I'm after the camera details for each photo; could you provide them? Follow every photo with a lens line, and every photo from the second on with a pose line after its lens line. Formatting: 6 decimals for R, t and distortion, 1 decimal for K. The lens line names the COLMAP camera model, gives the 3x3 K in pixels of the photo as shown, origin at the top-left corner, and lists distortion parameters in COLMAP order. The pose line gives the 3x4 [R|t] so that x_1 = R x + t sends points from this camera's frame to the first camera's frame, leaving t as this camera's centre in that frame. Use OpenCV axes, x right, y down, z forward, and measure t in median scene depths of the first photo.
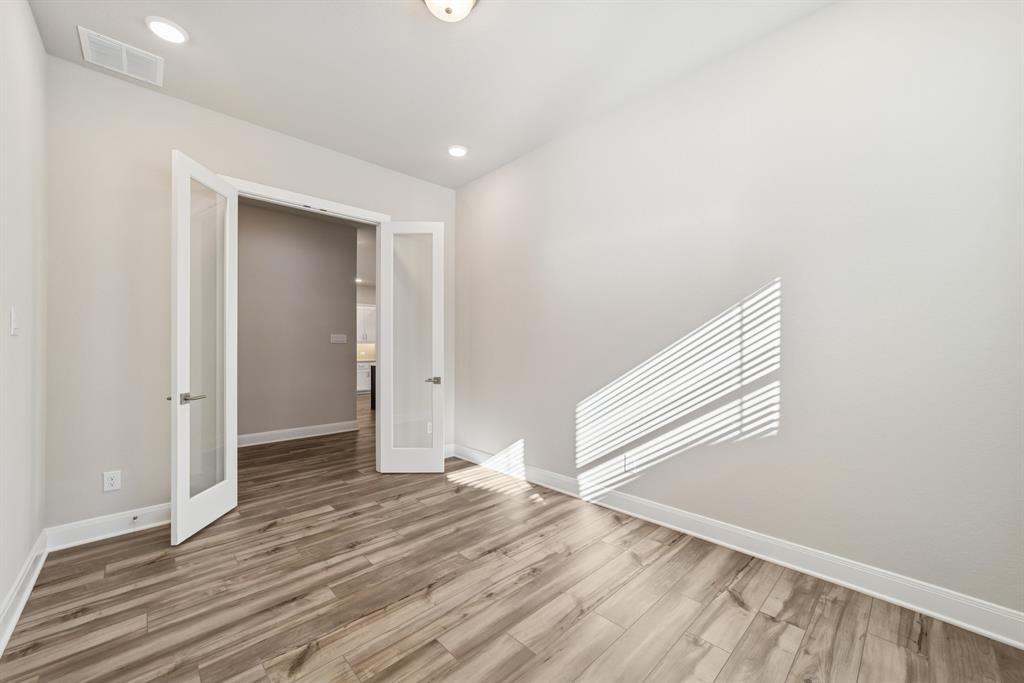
lens RADIAL K [[398.6, 0, 515.4], [0, 398.6, 338.6], [0, 0, 1]] dist [-0.010853, 0.007495]
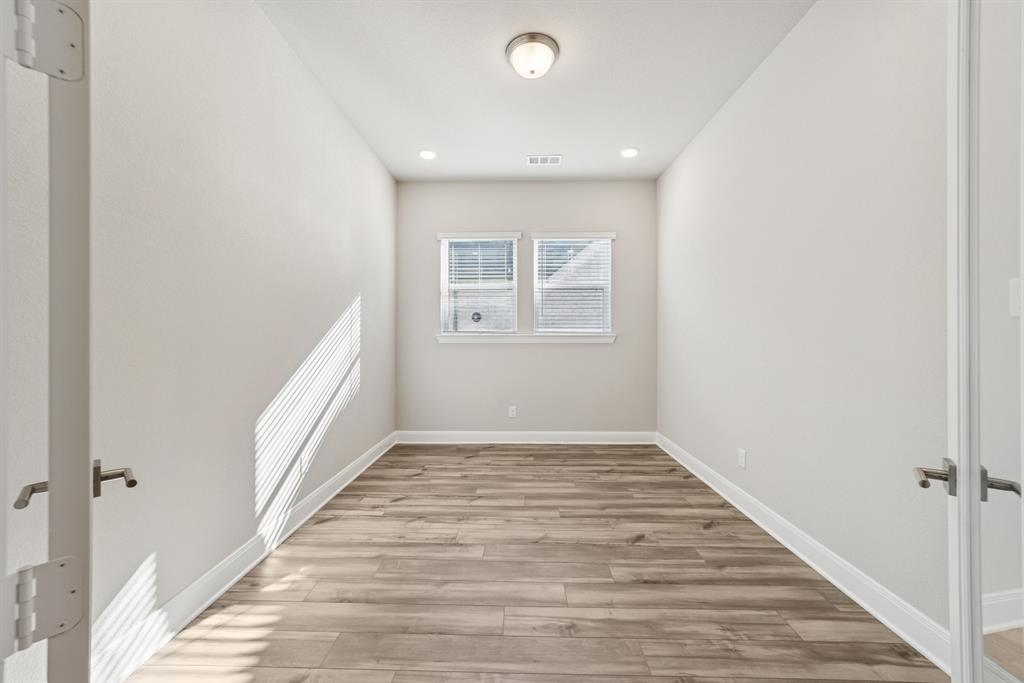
lens RADIAL K [[398.6, 0, 515.4], [0, 398.6, 338.6], [0, 0, 1]] dist [-0.010853, 0.007495]
pose [[-0.711441, -0.000755, 0.702745, -0.889847], [-0.015046, 0.999787, -0.014159, 0.044260], [-0.702585, -0.020647, -0.711301, 1.695893]]
